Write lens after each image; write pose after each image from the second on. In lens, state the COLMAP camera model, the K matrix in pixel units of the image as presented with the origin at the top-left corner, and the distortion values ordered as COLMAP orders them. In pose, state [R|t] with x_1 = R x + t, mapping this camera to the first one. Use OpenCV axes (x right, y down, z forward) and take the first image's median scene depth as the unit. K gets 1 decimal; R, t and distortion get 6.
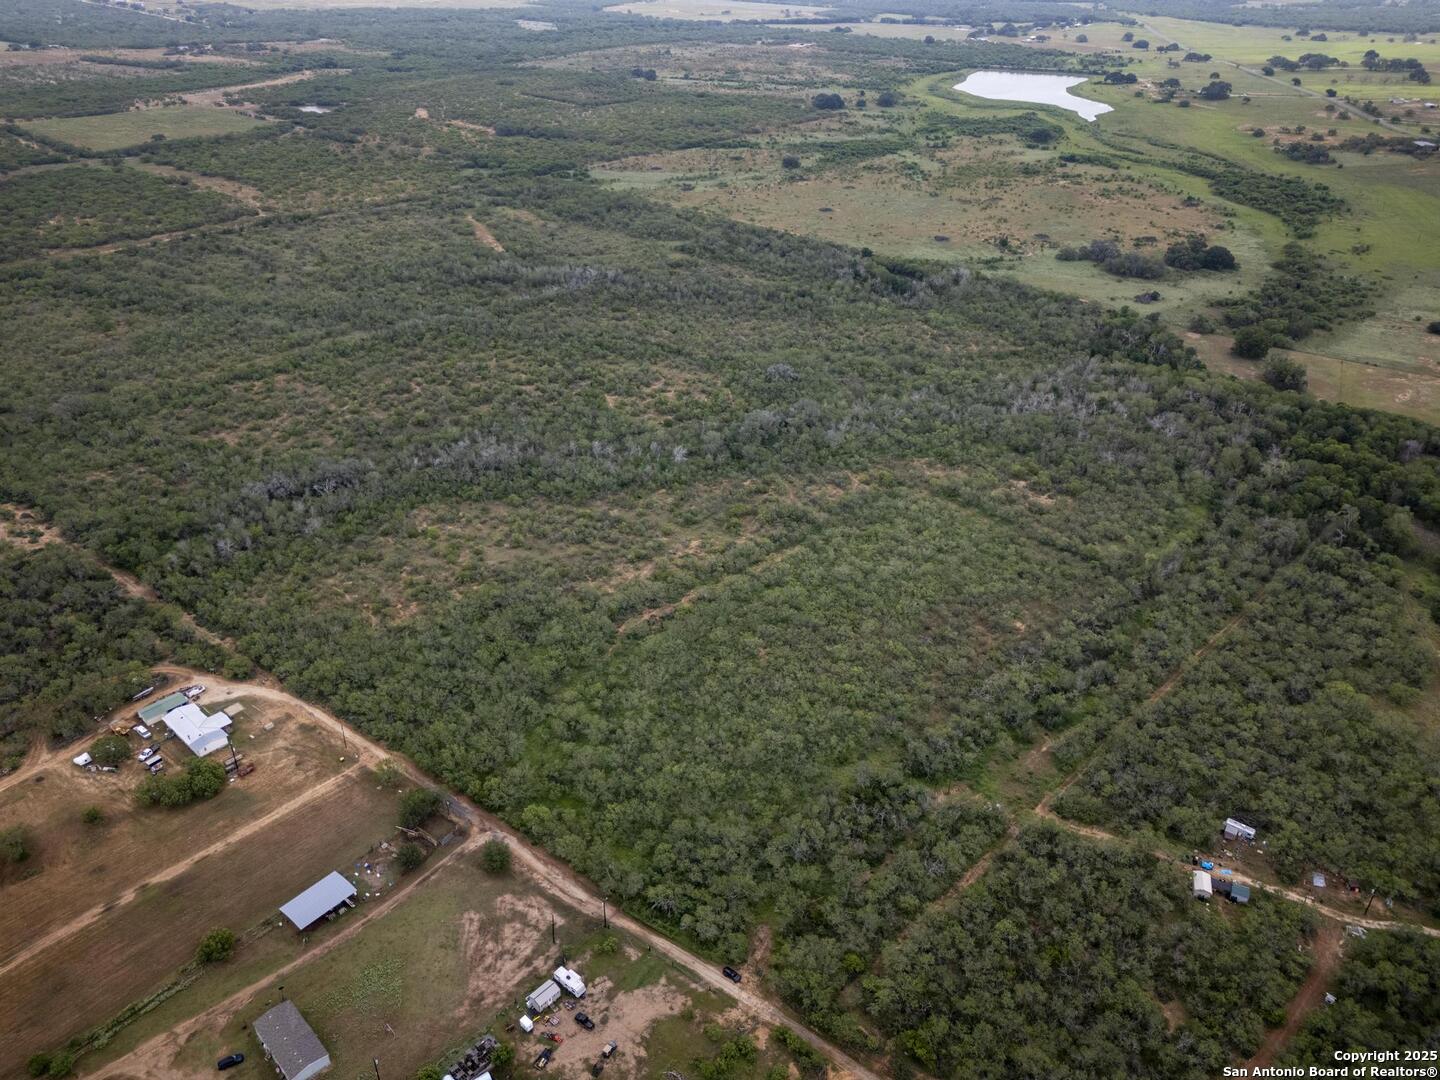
lens RADIAL K [[1045.1, 0, 720.0], [0, 1045.1, 546.8], [0, 0, 1]] dist [0.061517, -0.047125]
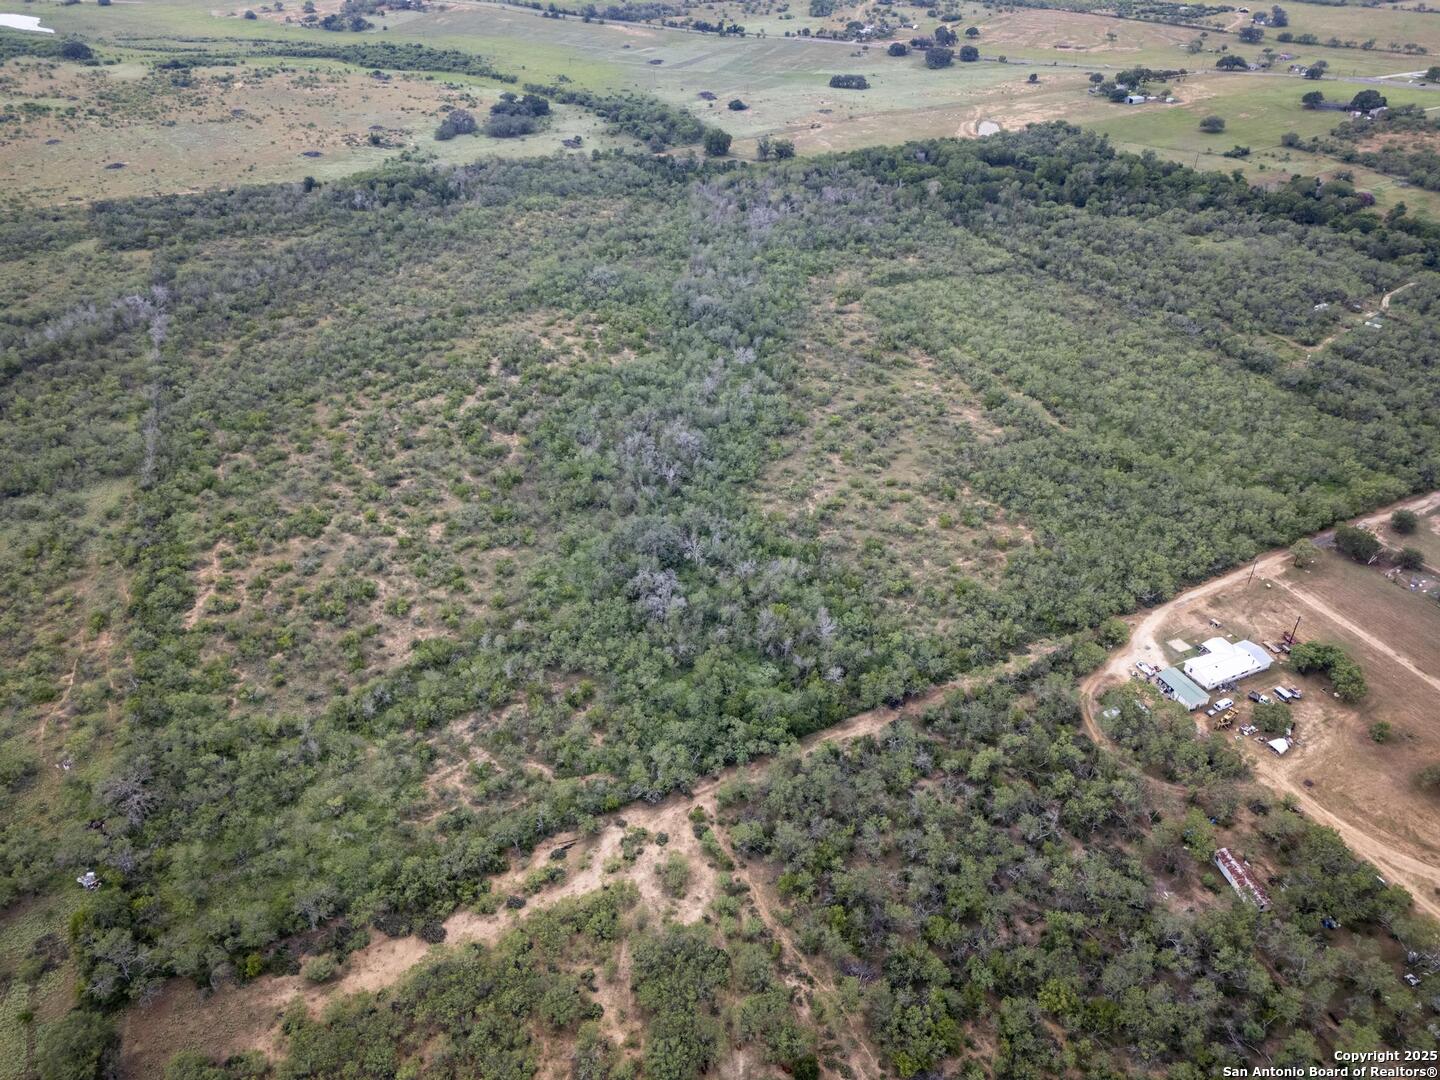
lens RADIAL K [[1045.1, 0, 720.0], [0, 1045.1, 546.8], [0, 0, 1]] dist [0.061517, -0.047125]
pose [[0.390744, -0.525950, 0.755444, -0.823631], [0.470509, 0.819497, 0.327179, -0.258389], [-0.791164, 0.227600, 0.567678, 0.518445]]
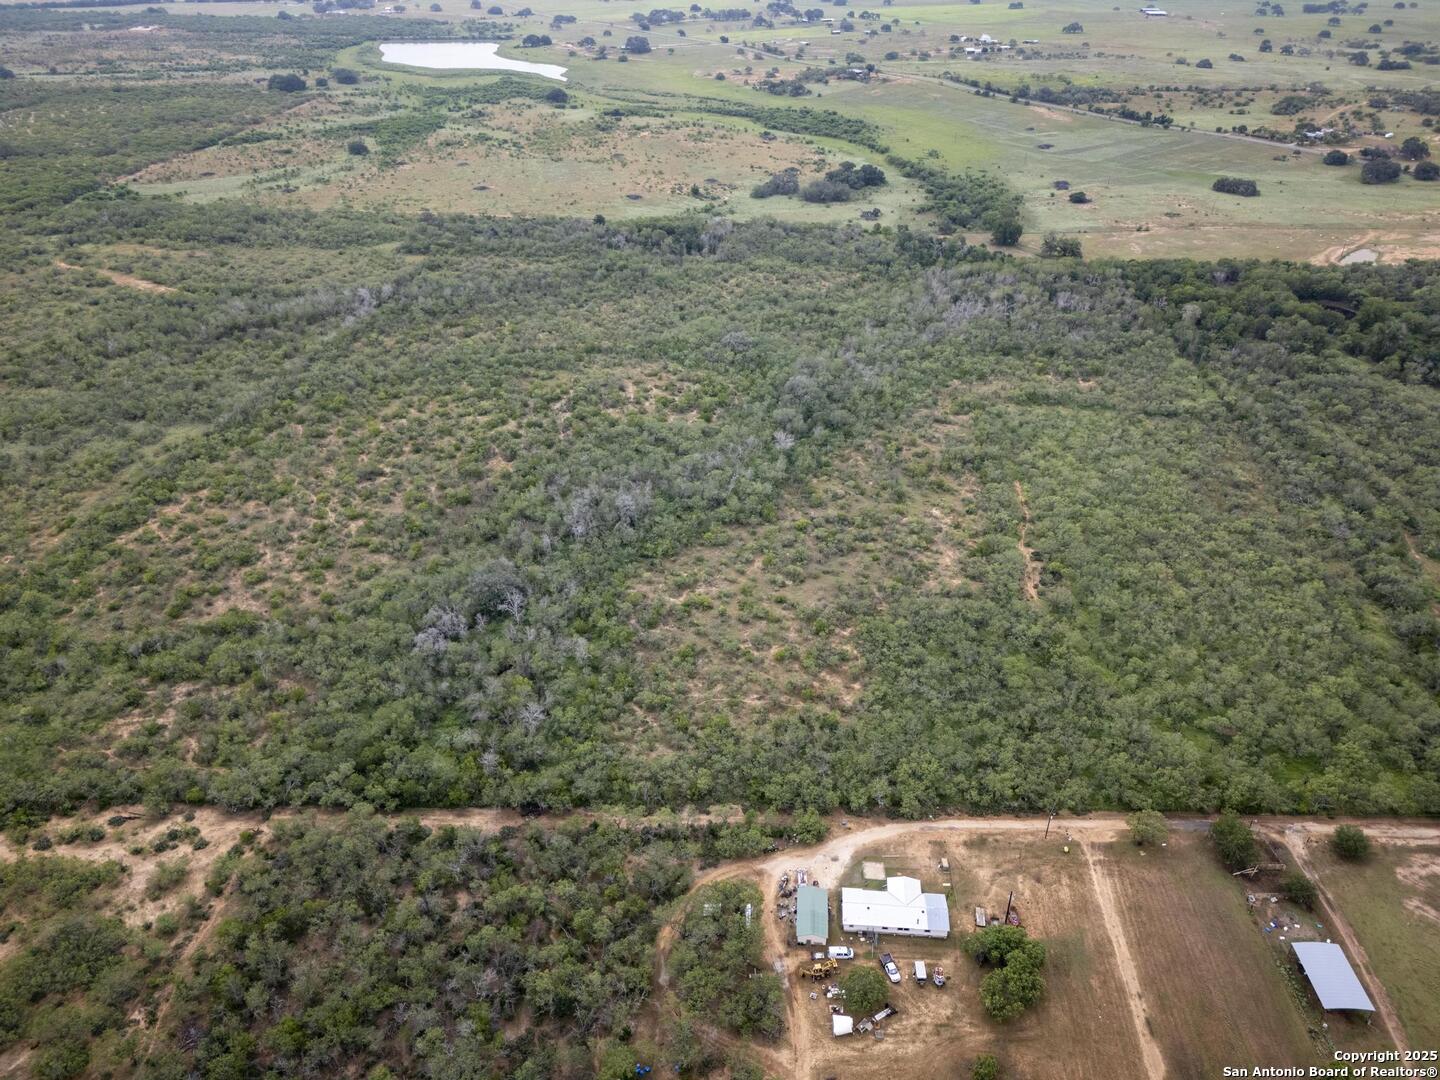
lens RADIAL K [[1045.1, 0, 720.0], [0, 1045.1, 546.8], [0, 0, 1]] dist [0.061517, -0.047125]
pose [[0.788764, -0.323865, 0.522458, -0.565213], [0.316660, 0.942573, 0.106222, -0.112660], [-0.526856, 0.081658, 0.846023, 0.278927]]
